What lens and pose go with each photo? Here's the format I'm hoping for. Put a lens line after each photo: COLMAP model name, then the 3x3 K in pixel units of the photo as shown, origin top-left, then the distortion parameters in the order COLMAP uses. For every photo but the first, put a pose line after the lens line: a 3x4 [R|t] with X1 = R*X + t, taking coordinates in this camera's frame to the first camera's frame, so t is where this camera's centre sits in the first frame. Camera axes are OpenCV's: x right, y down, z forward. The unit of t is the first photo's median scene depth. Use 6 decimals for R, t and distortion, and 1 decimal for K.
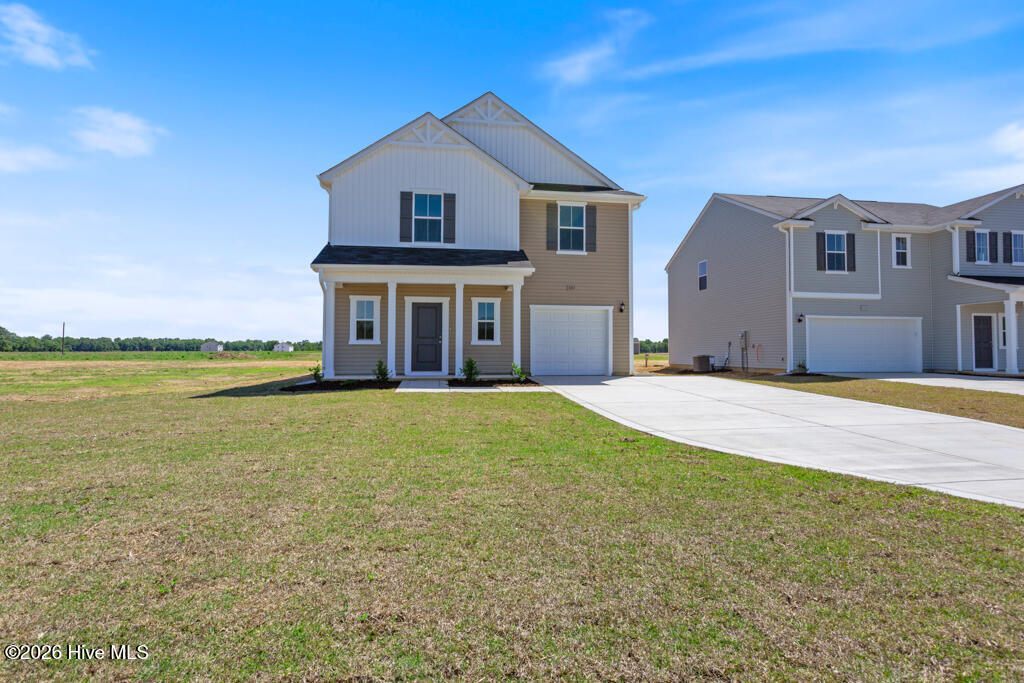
lens RADIAL K [[502.7, 0, 507.0], [0, 502.7, 335.3], [0, 0, 1]] dist [-0.003251, 0.001824]
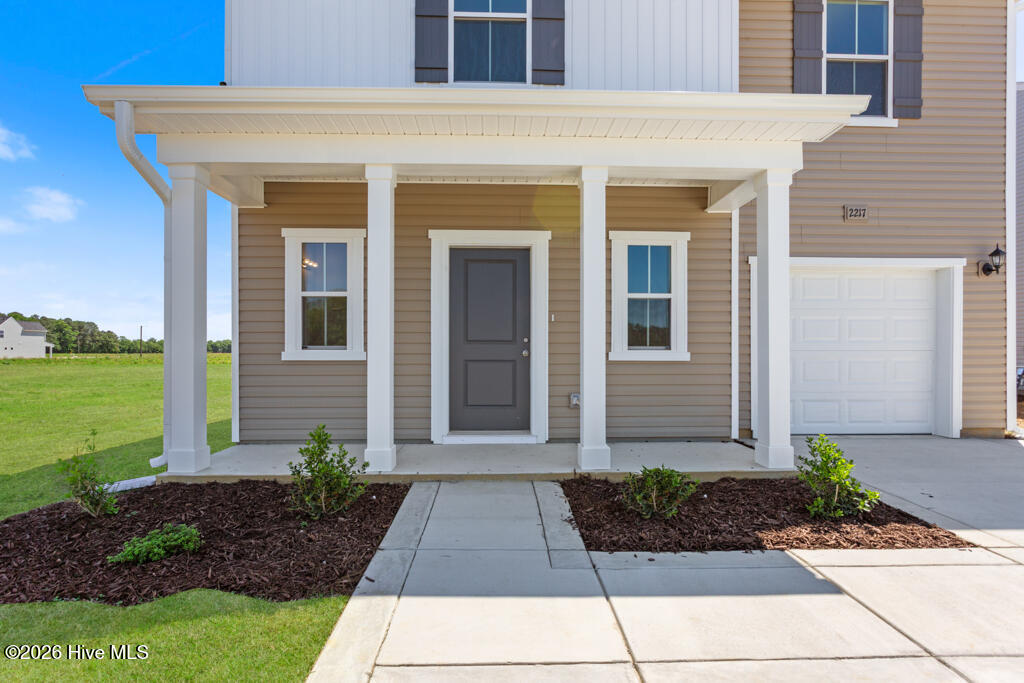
lens RADIAL K [[502.7, 0, 513.7], [0, 502.7, 348.1], [0, 0, 1]] dist [-0.003251, 0.001824]
pose [[0.994316, -0.000567, -0.106469, -0.101442], [0.003489, 0.999622, 0.027253, -0.000968], [0.106414, -0.027470, 0.993942, 0.627514]]
